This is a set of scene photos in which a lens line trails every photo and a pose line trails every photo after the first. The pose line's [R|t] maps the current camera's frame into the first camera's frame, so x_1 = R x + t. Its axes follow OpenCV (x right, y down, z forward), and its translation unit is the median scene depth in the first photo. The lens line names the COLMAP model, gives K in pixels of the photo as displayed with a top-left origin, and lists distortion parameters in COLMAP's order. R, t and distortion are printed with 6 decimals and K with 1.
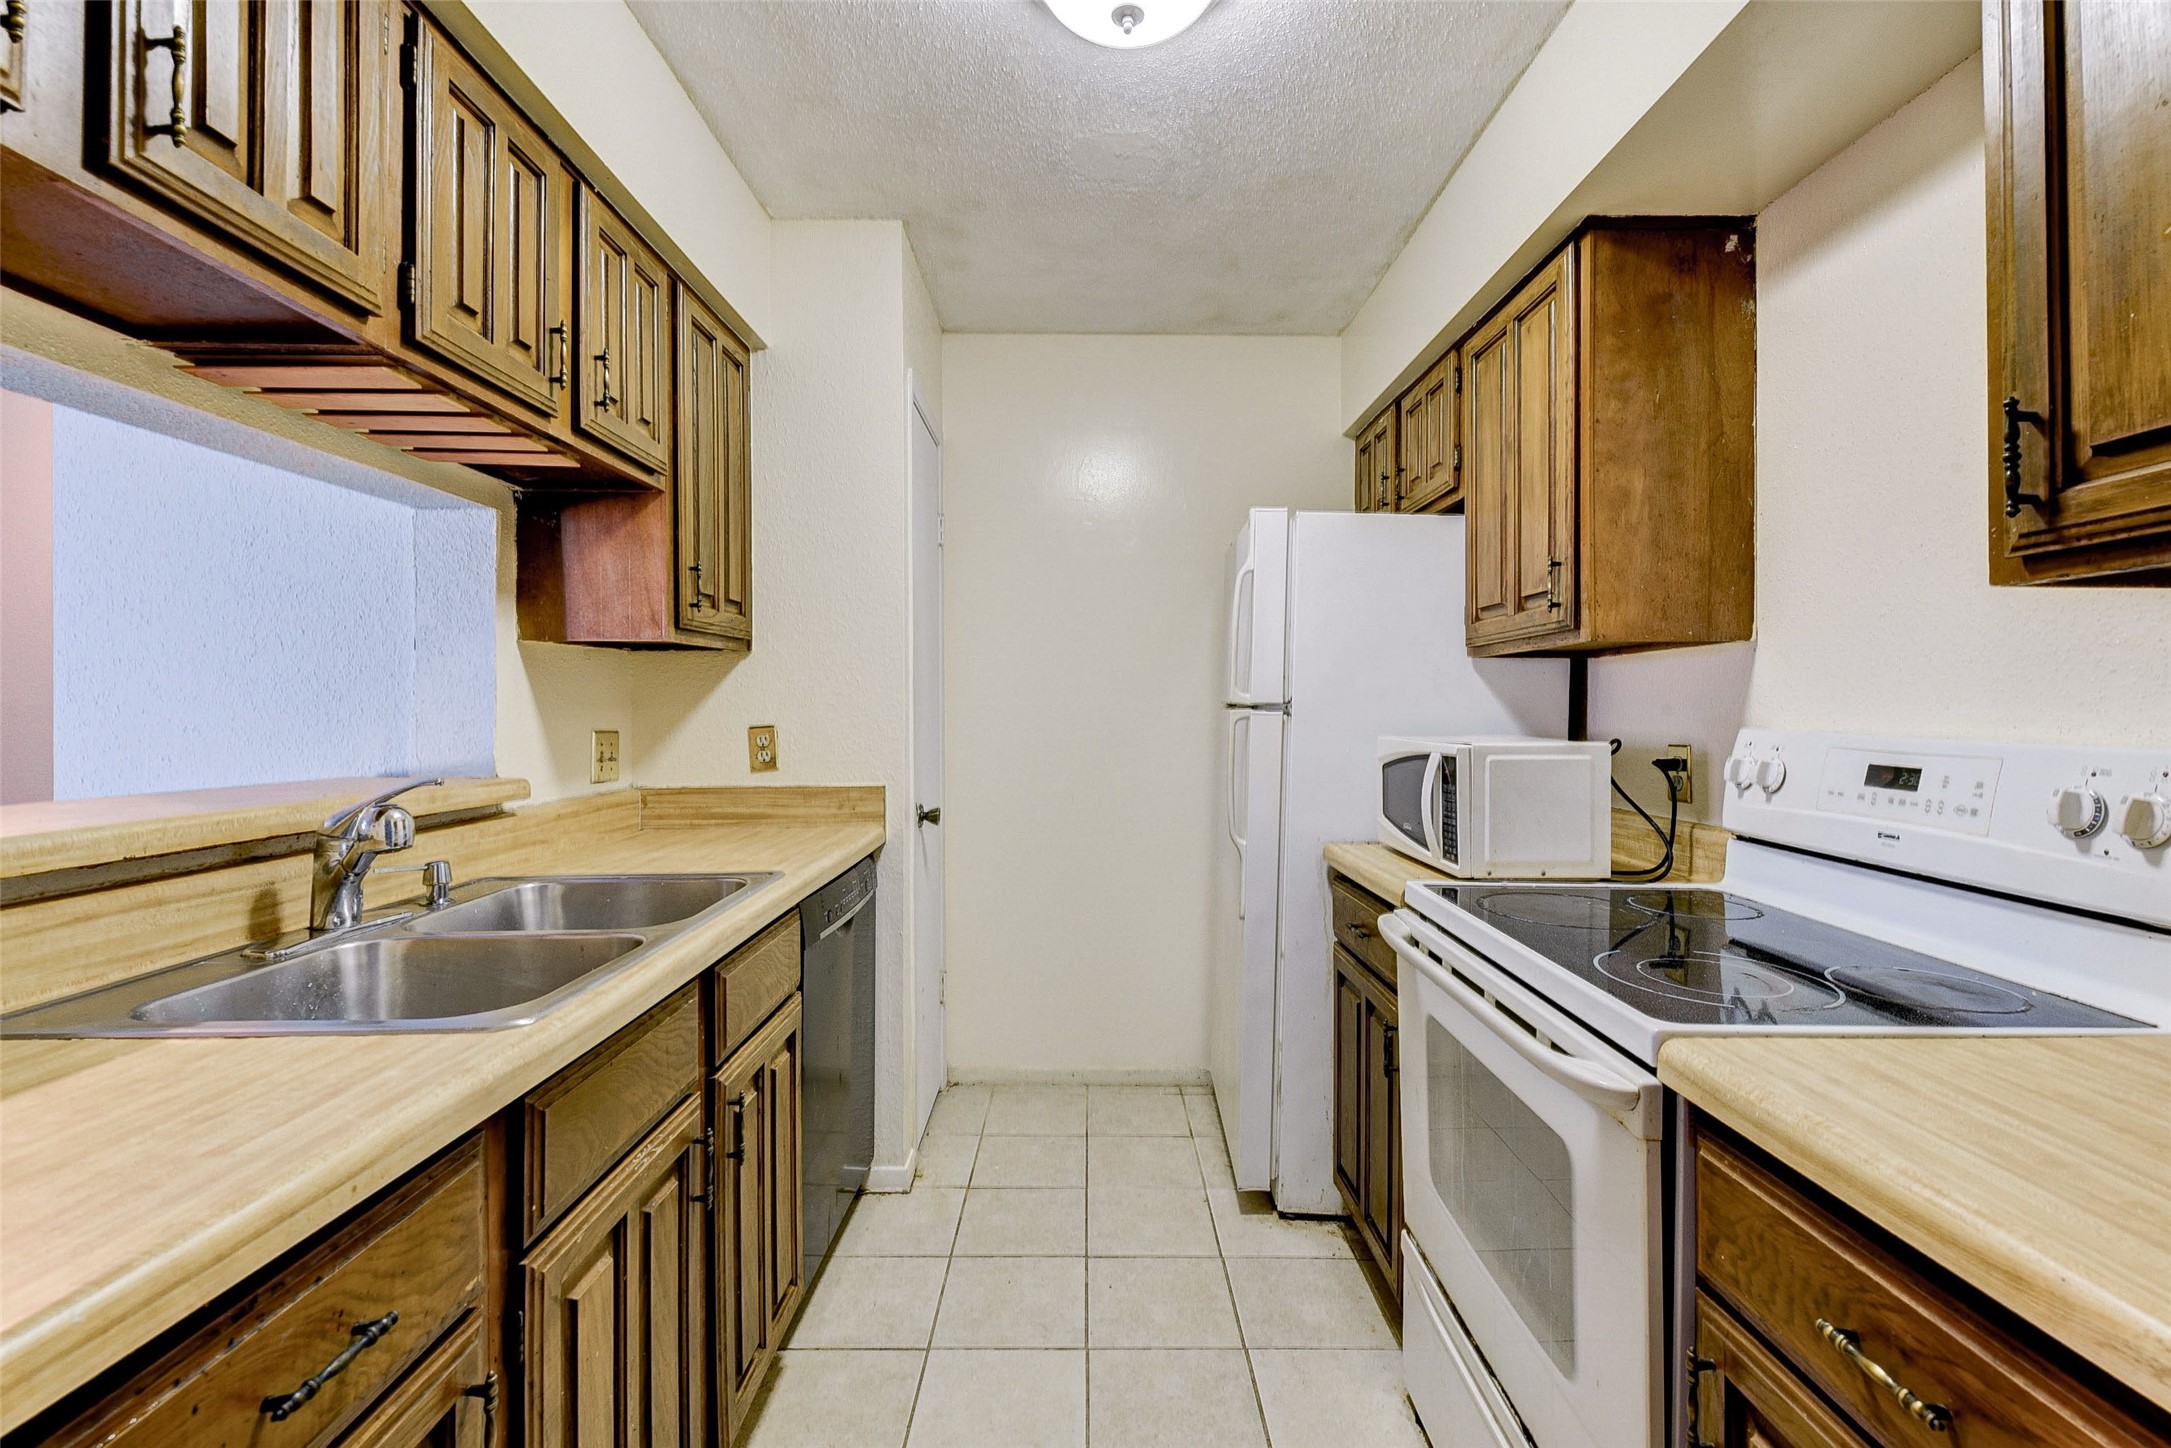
lens RADIAL K [[948.6, 0, 1089.7], [0, 948.6, 720.6], [0, 0, 1]] dist [0.008404, 0.000229]
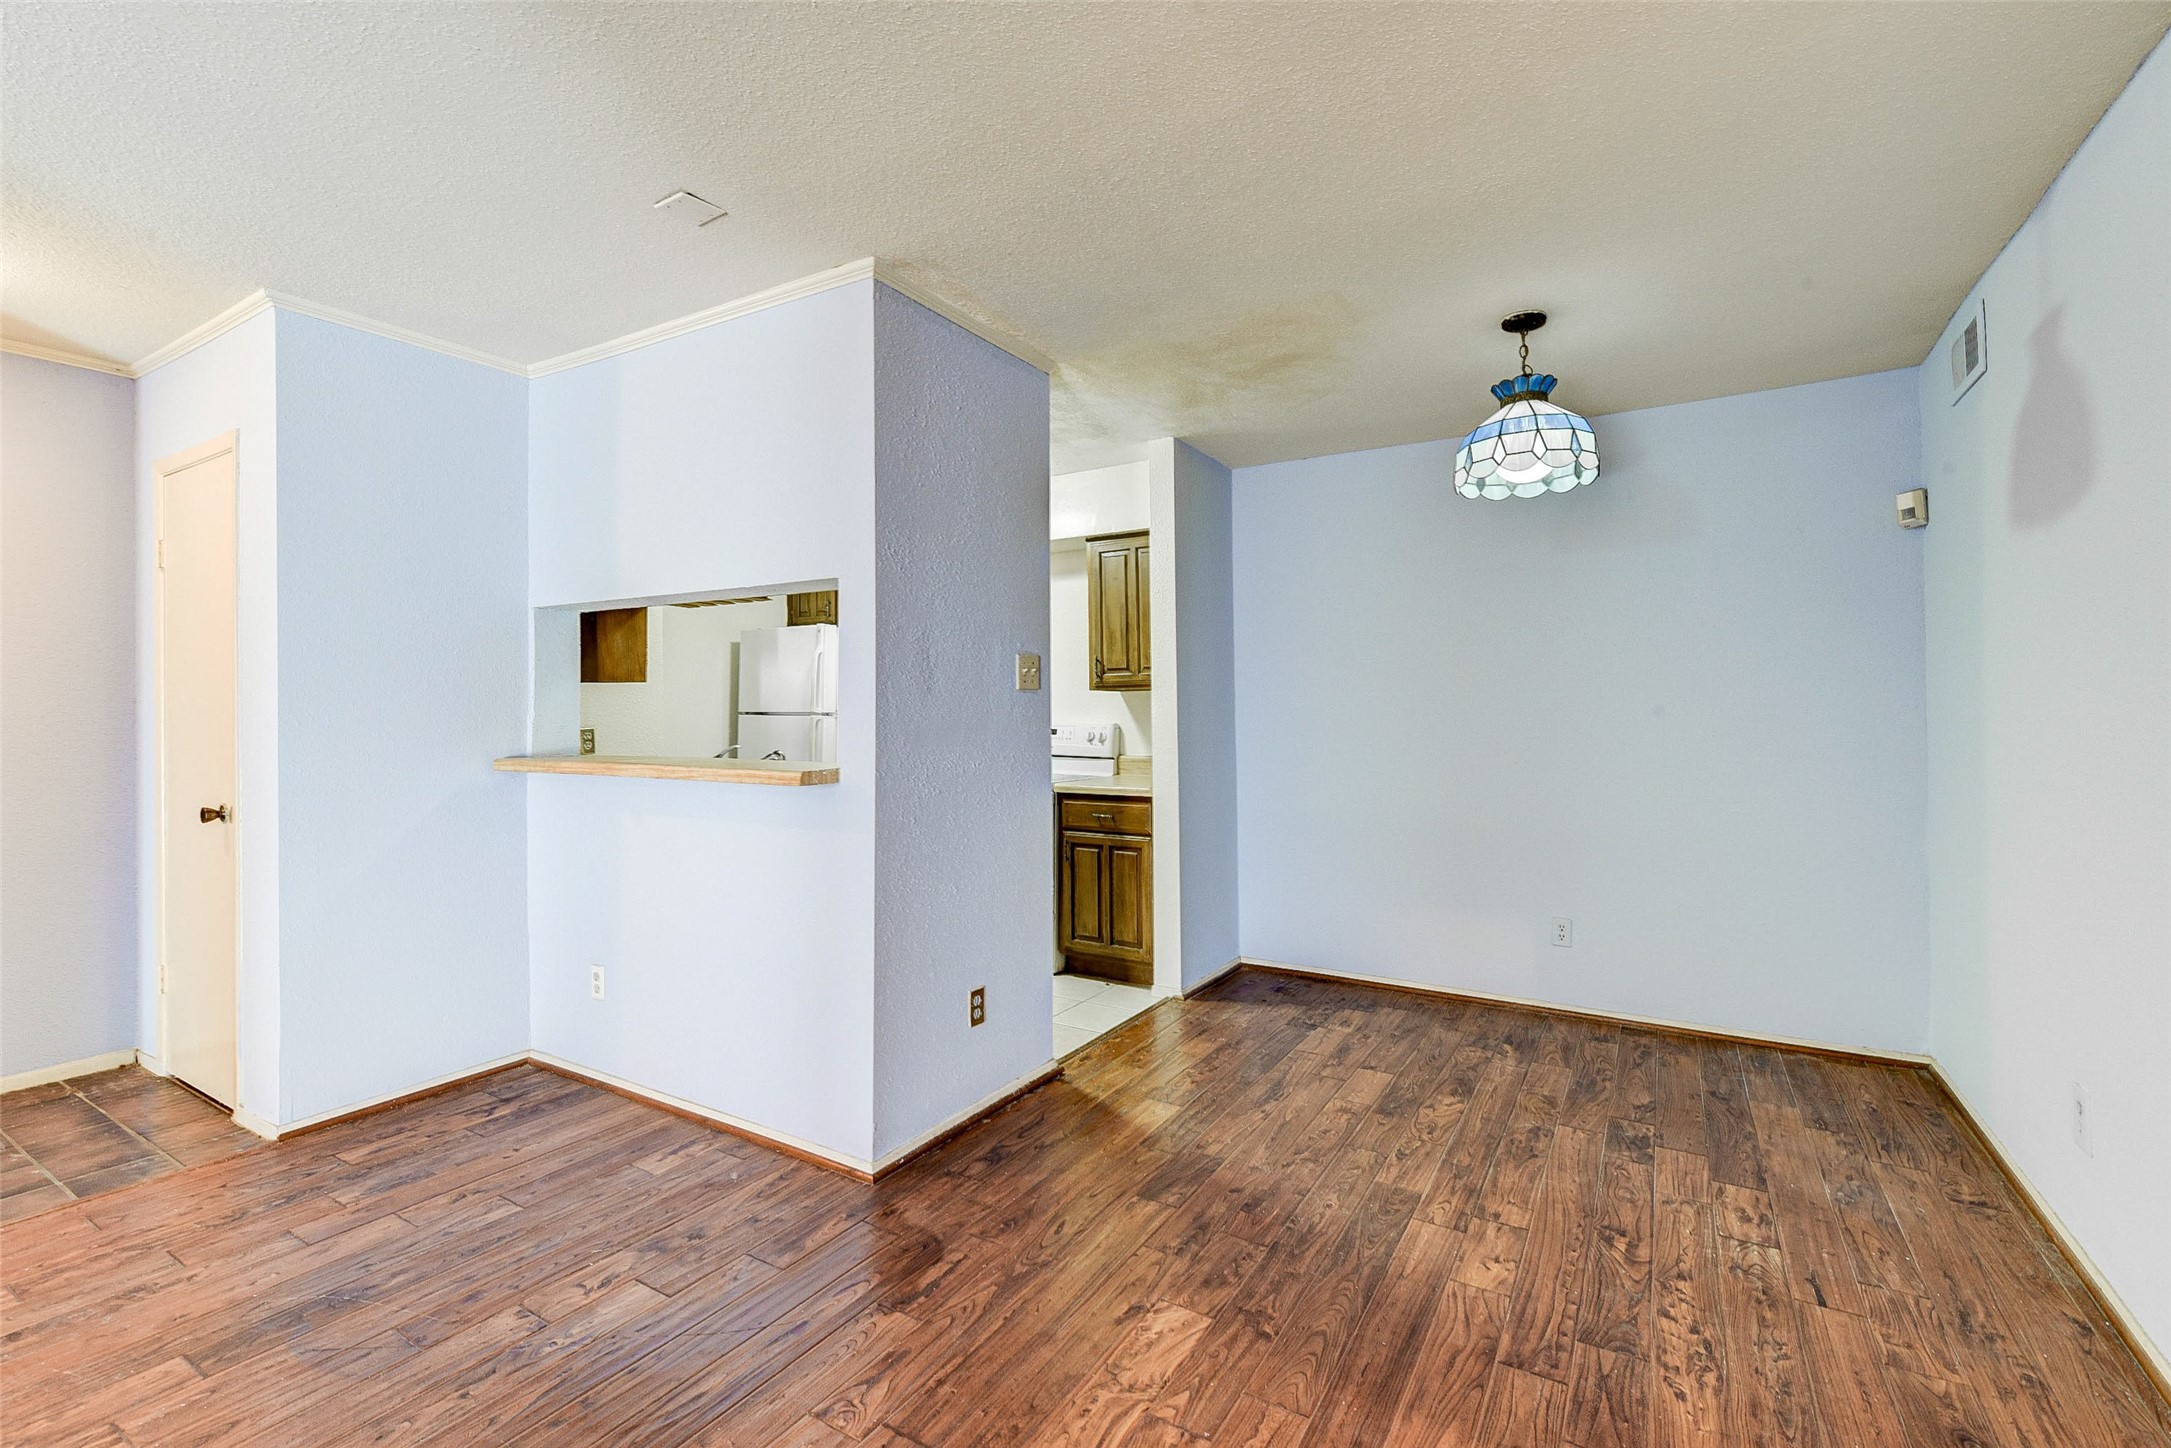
lens RADIAL K [[948.6, 0, 1081.6], [0, 948.6, 711.7], [0, 0, 1]] dist [0.008404, 0.000229]
pose [[0.540414, 0.001711, 0.841397, -3.512119], [-0.001948, 0.999998, -0.000782, -0.026155], [-0.841397, -0.001216, 0.540416, -1.781821]]
